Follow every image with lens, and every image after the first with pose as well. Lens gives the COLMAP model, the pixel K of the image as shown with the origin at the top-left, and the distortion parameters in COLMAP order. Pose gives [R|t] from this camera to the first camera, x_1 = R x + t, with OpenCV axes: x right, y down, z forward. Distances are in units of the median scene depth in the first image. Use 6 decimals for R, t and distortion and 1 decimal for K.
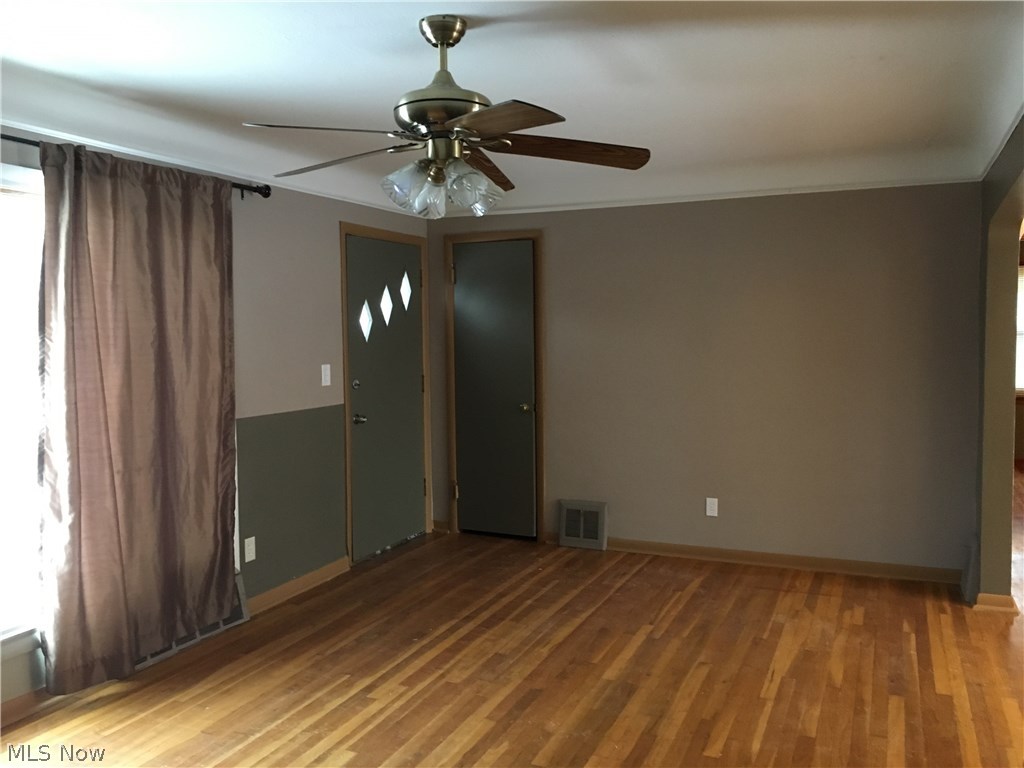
lens RADIAL K [[876.8, 0, 513.3], [0, 876.8, 379.4], [0, 0, 1]] dist [0.064930, -0.035699]
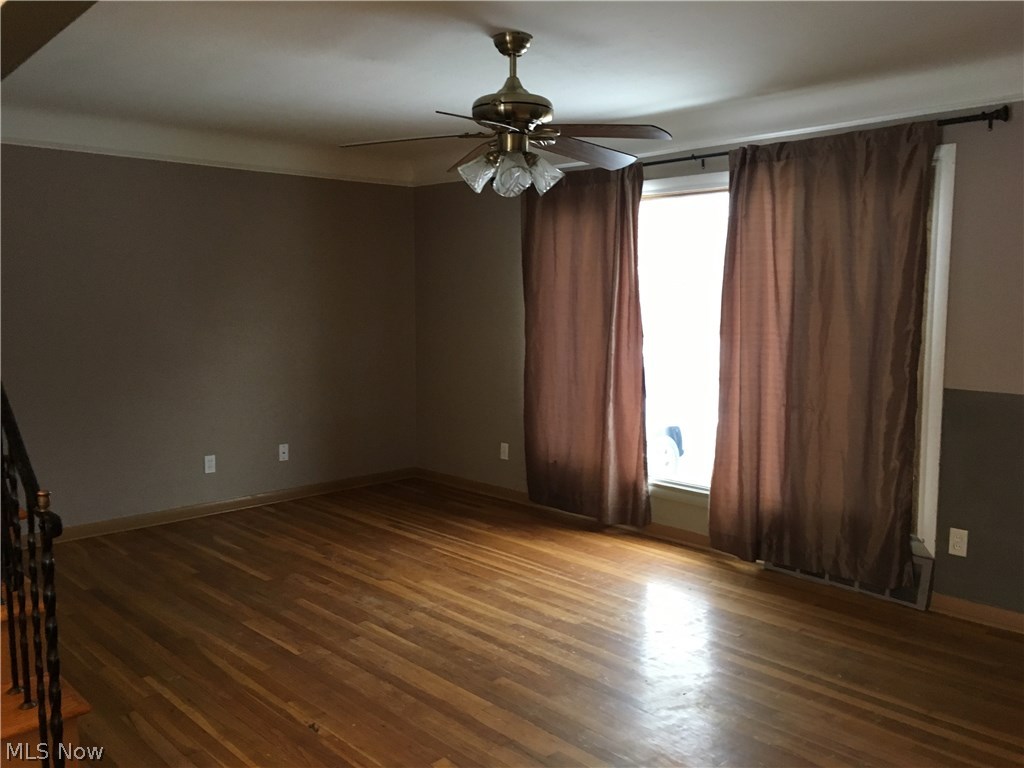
lens RADIAL K [[876.8, 0, 514.2], [0, 876.8, 385.7], [0, 0, 1]] dist [0.064930, -0.035699]
pose [[-0.391973, 0.110922, -0.913265, 0.713433], [-0.050507, 0.988613, 0.141752, -0.067247], [0.918589, 0.101689, -0.381907, 1.002093]]
